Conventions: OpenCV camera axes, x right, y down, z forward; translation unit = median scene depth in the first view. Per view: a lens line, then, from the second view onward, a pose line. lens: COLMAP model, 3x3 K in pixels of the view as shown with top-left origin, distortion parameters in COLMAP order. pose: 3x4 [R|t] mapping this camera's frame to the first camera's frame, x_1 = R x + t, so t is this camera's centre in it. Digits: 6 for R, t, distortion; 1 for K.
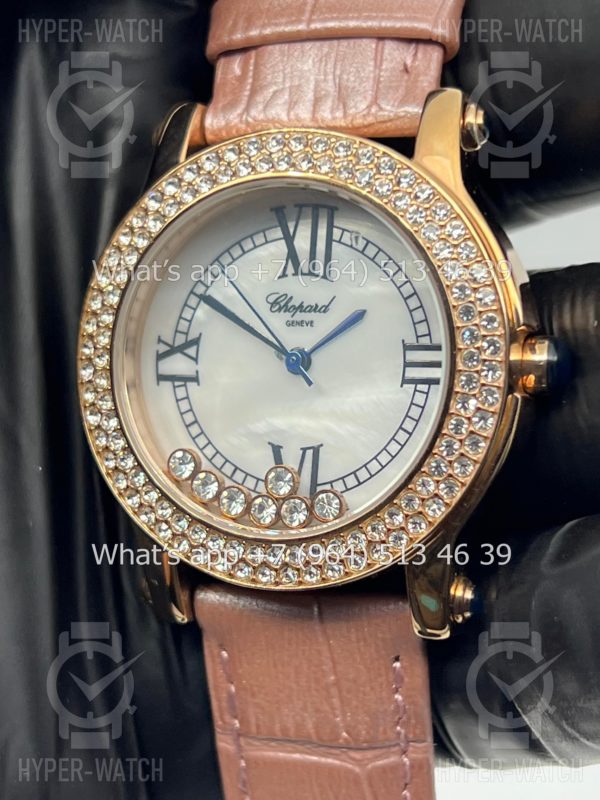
lens RADIAL K [[1798.8, 0, 294.7], [0, 1798.8, 392.4], [0, 0, 1]] dist [0.231842, 0.000000]
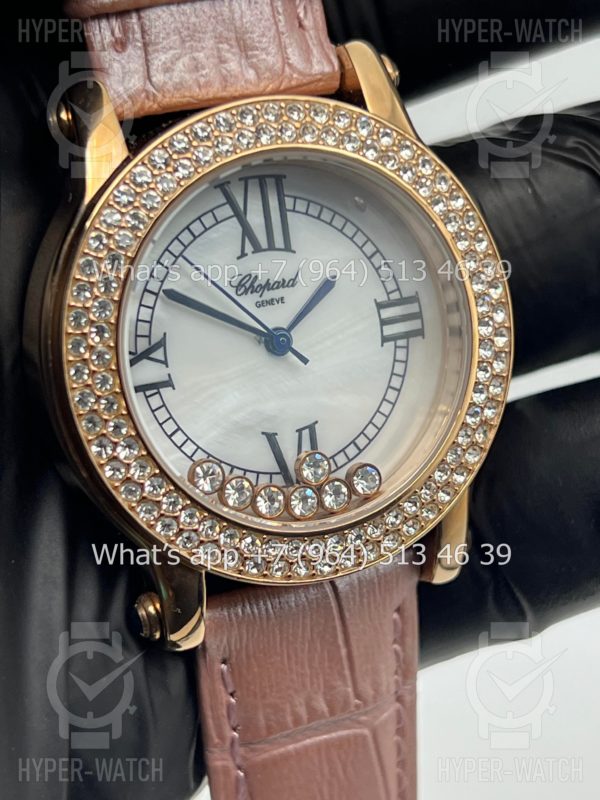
lens RADIAL K [[1798.8, 0, 299.8], [0, 1798.8, 384.4], [0, 0, 1]] dist [0.231842, 0.000000]
pose [[0.712538, -0.207730, 0.670178, -0.630492], [0.167174, 0.977923, 0.125380, -0.112193], [-0.681427, 0.022698, 0.731534, 0.295986]]
